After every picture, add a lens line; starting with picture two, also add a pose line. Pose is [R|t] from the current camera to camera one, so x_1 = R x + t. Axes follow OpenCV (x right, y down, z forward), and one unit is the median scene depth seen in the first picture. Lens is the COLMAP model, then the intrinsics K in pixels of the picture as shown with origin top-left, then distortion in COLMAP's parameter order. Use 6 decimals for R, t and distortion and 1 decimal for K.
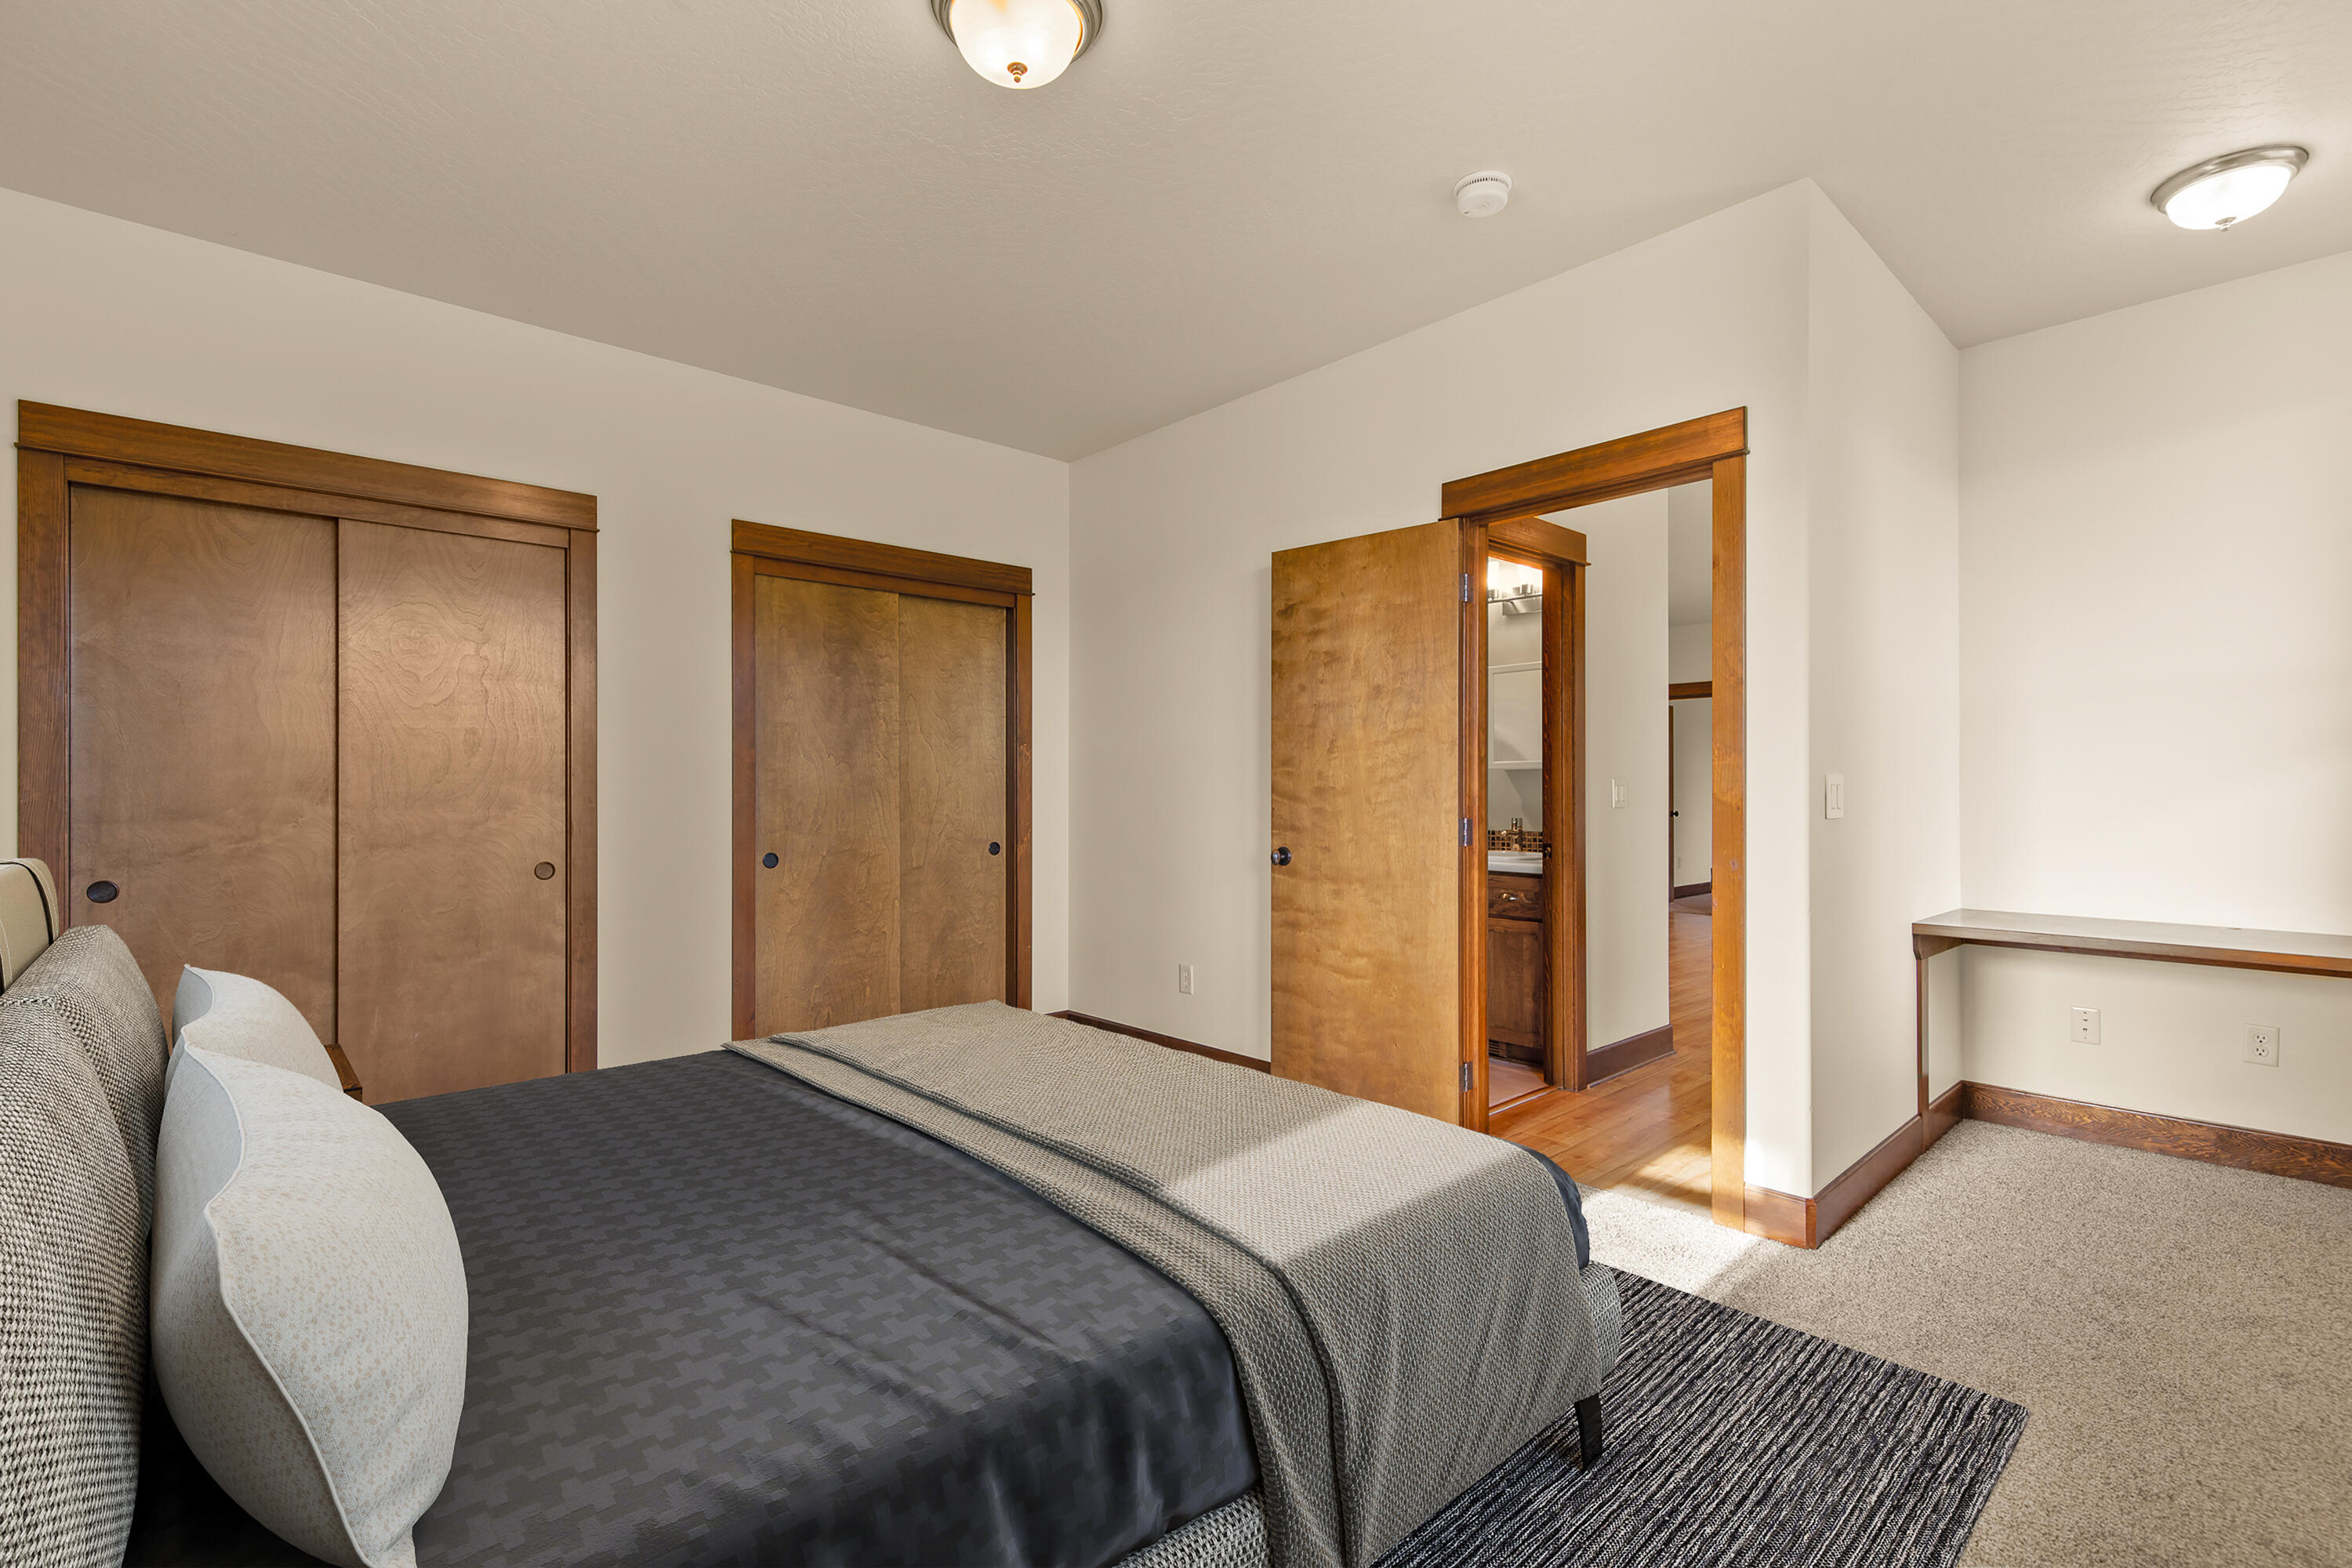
lens RADIAL K [[1075.1, 0, 1189.2], [0, 1075.1, 801.2], [0, 0, 1]] dist [0.005771, -0.001023]
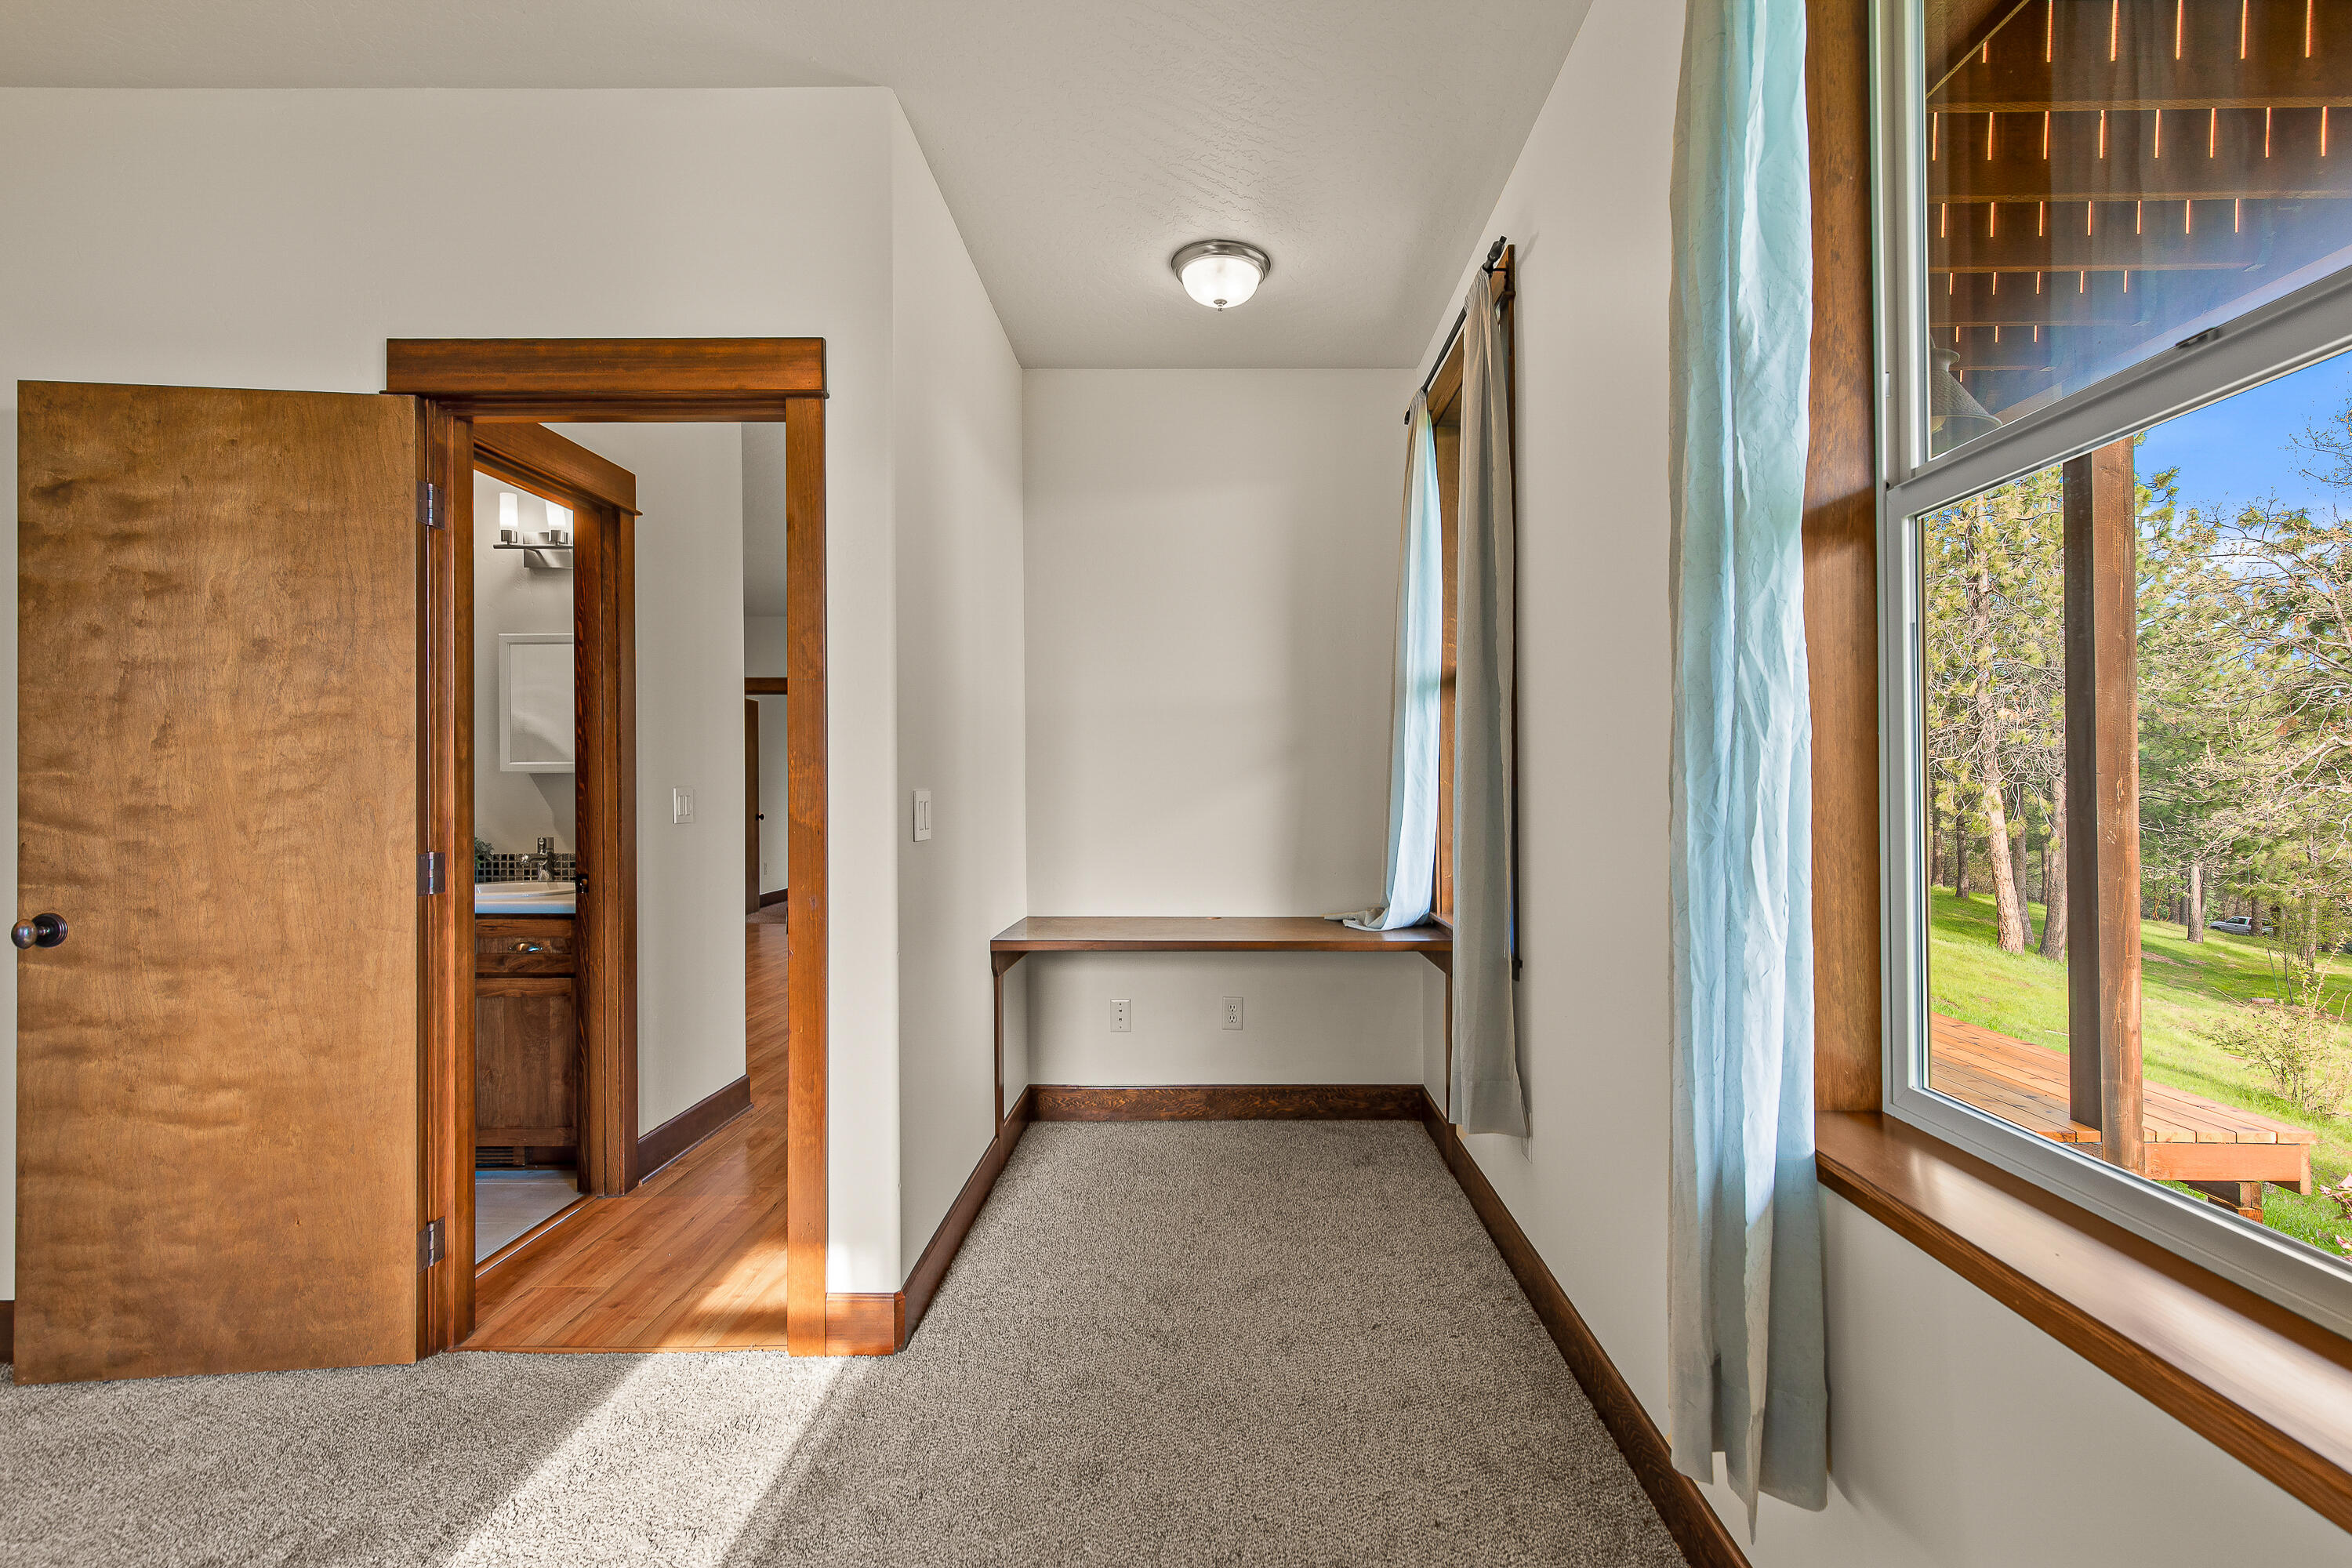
lens RADIAL K [[1075.1, 0, 1191.5], [0, 1075.1, 790.8], [0, 0, 1]] dist [0.005771, -0.001023]
pose [[0.697034, -0.002567, 0.717033, 0.104830], [0.004354, 0.999990, -0.000652, -0.018977], [-0.717025, 0.003576, 0.697039, 0.195669]]
